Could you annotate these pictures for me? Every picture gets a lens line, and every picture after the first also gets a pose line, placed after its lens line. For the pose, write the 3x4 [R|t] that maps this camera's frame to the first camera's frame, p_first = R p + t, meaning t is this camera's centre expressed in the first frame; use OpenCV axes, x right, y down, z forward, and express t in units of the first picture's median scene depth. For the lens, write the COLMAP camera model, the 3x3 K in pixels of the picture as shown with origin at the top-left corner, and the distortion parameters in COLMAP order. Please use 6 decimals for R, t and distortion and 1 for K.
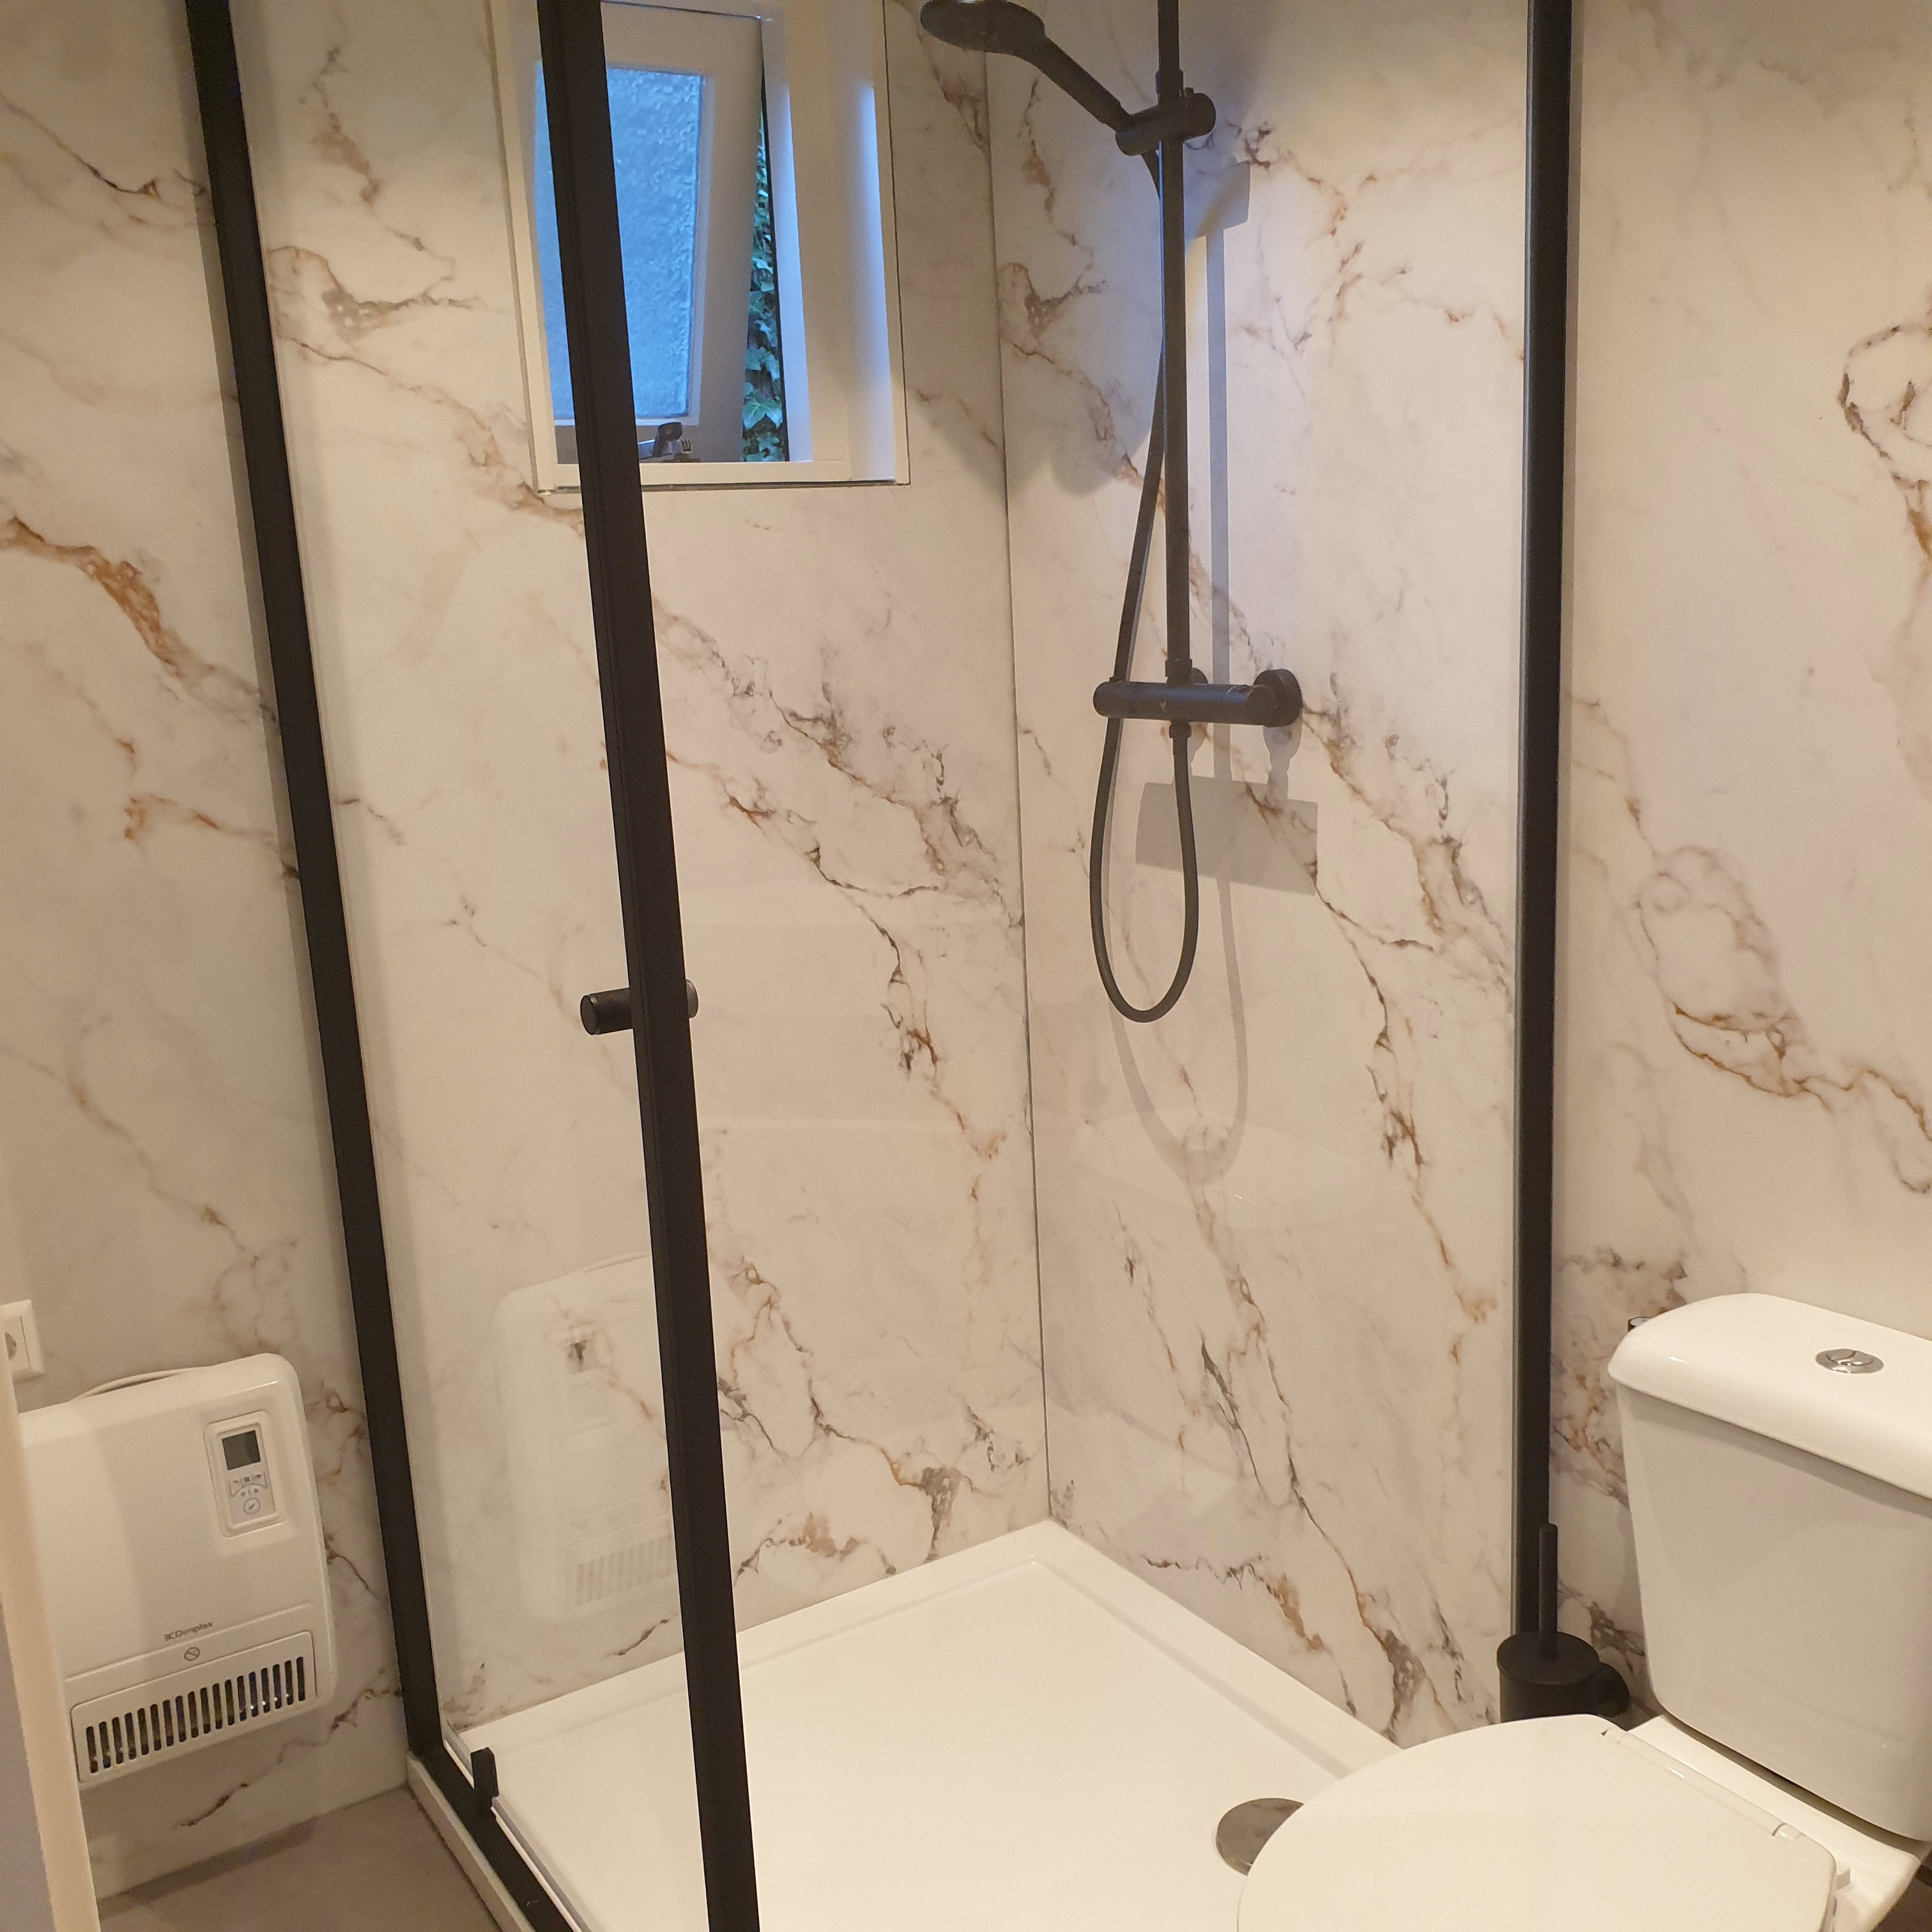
lens RADIAL K [[2016.2, 0, 965.8], [0, 2016.2, 968.0], [0, 0, 1]] dist [0.096034, -0.209594]
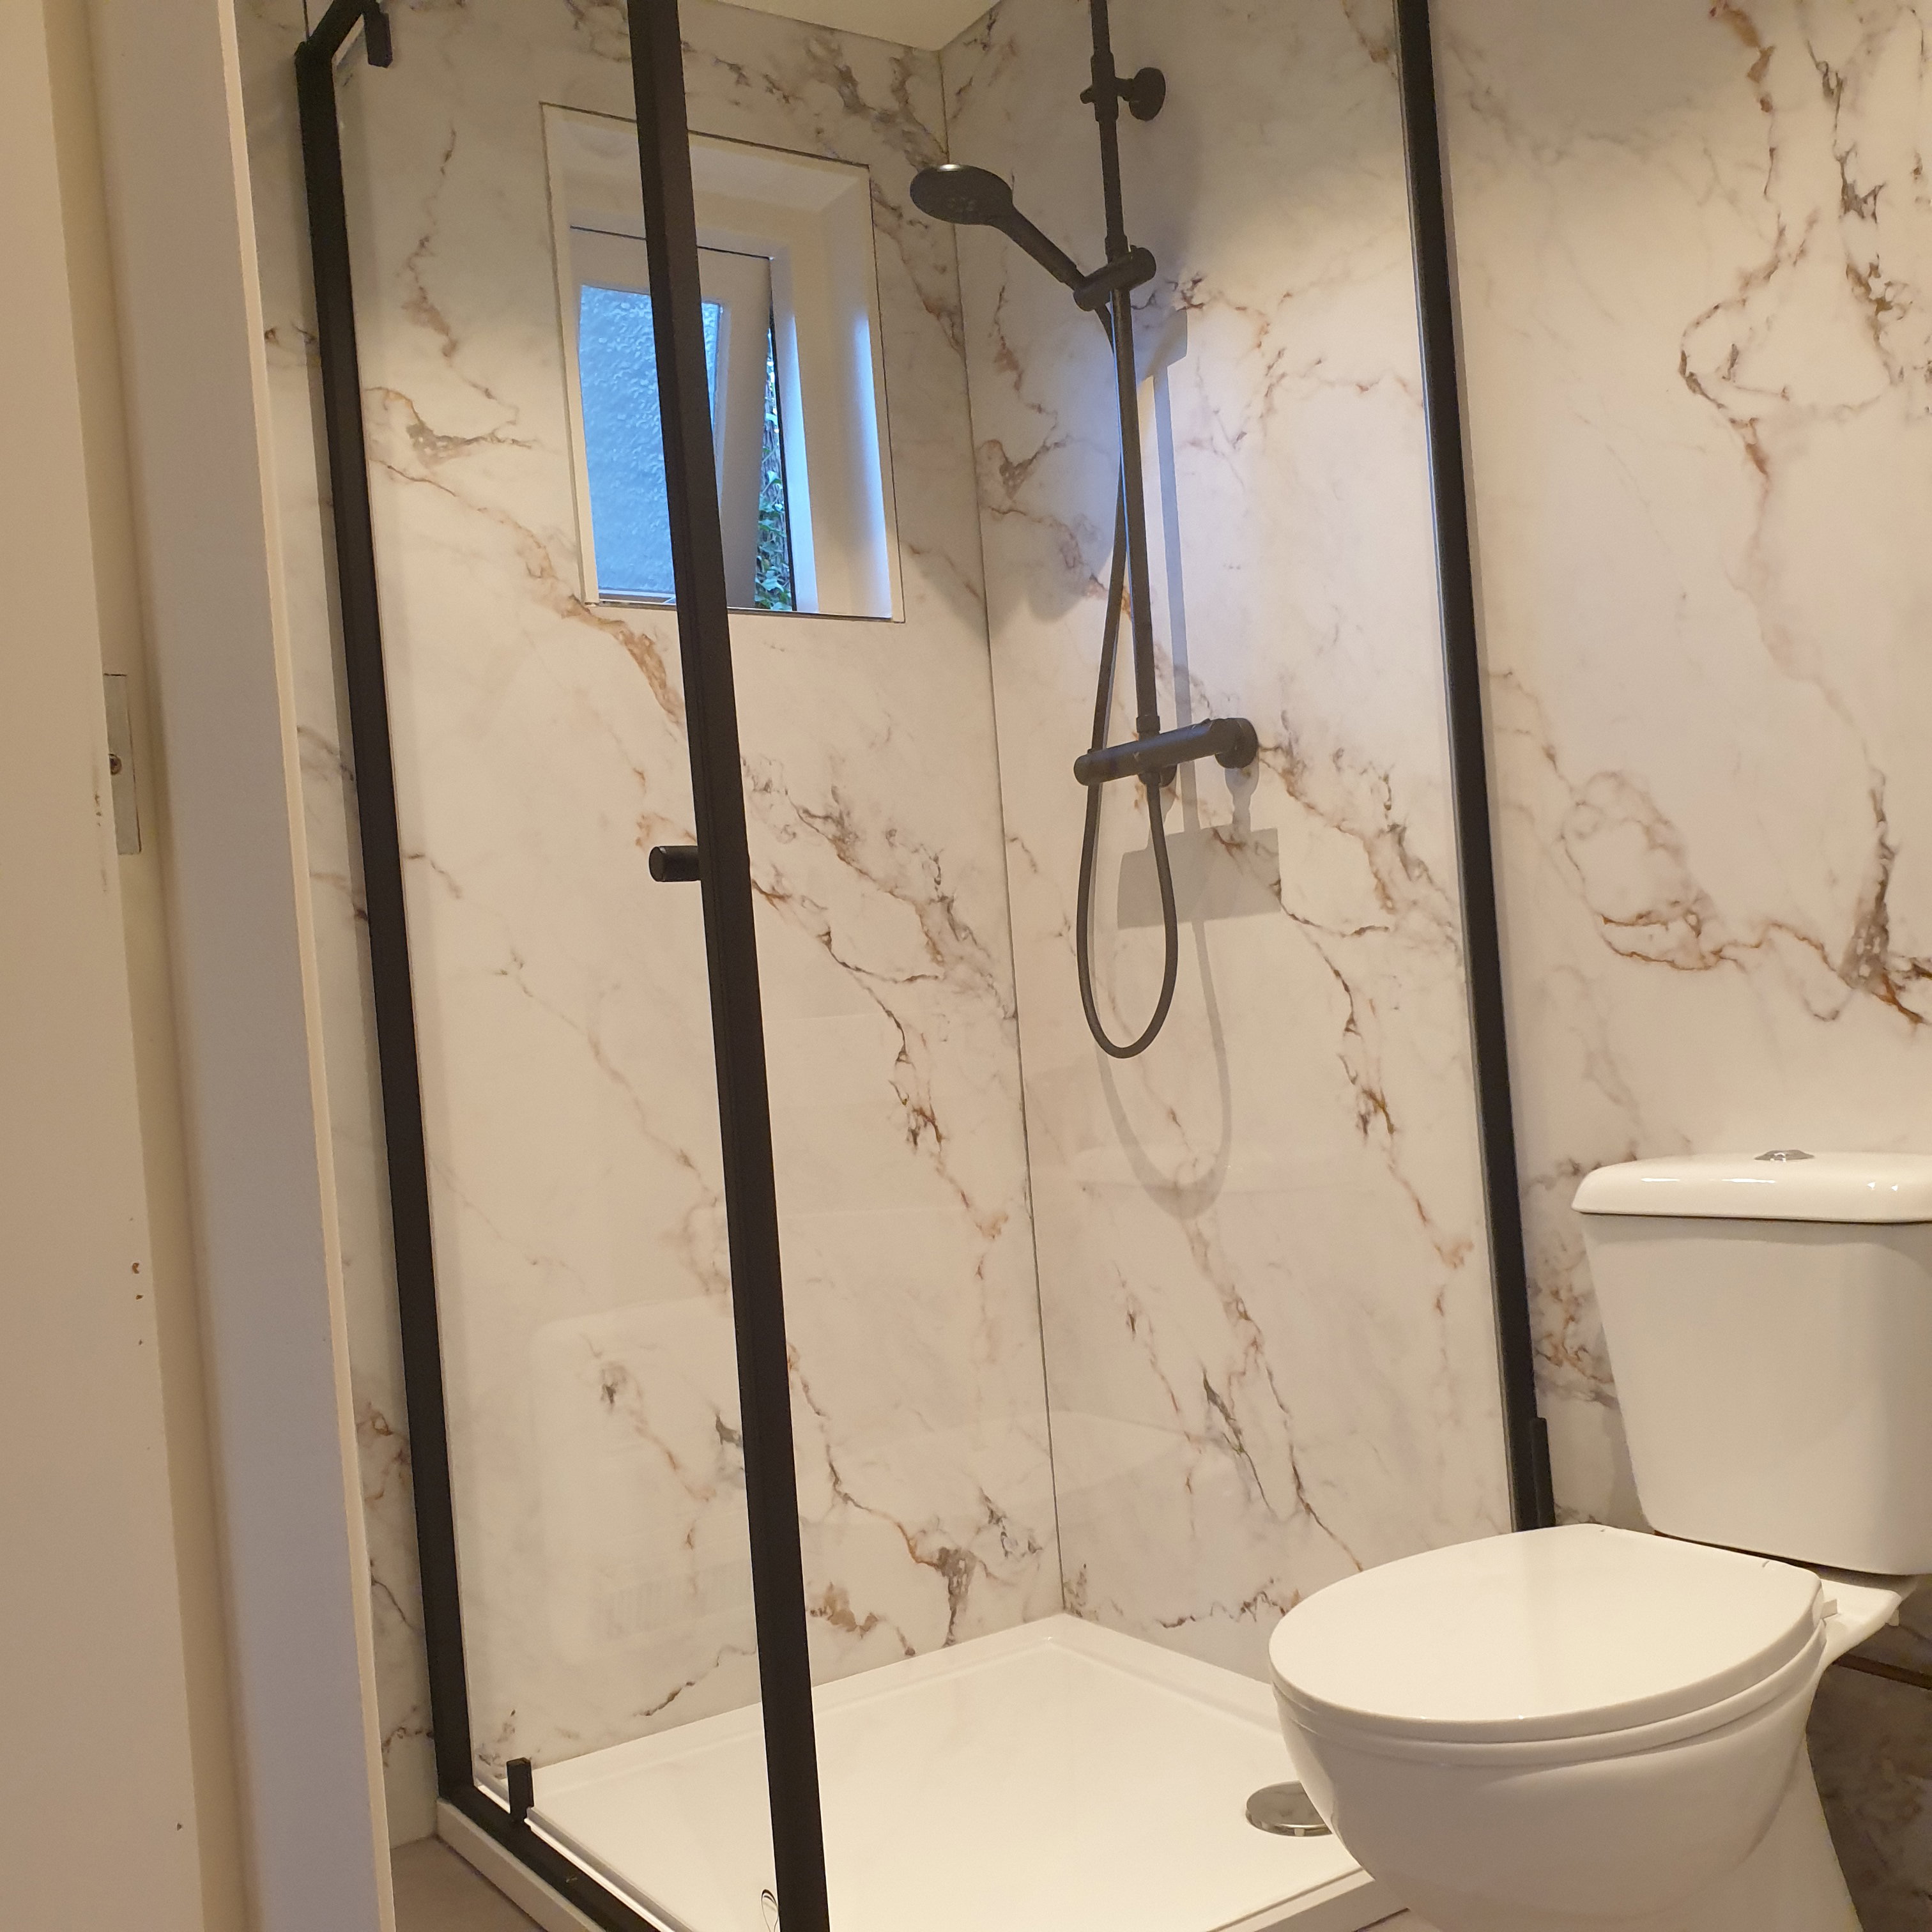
lens RADIAL K [[2009.2, 0, 953.5], [0, 2009.2, 966.7], [0, 0, 1]] dist [0.155890, -0.390158]
pose [[0.999533, -0.028125, 0.011956, -0.021093], [0.030069, 0.974938, -0.220433, 0.224038], [-0.005457, 0.220690, 0.975329, -0.075726]]
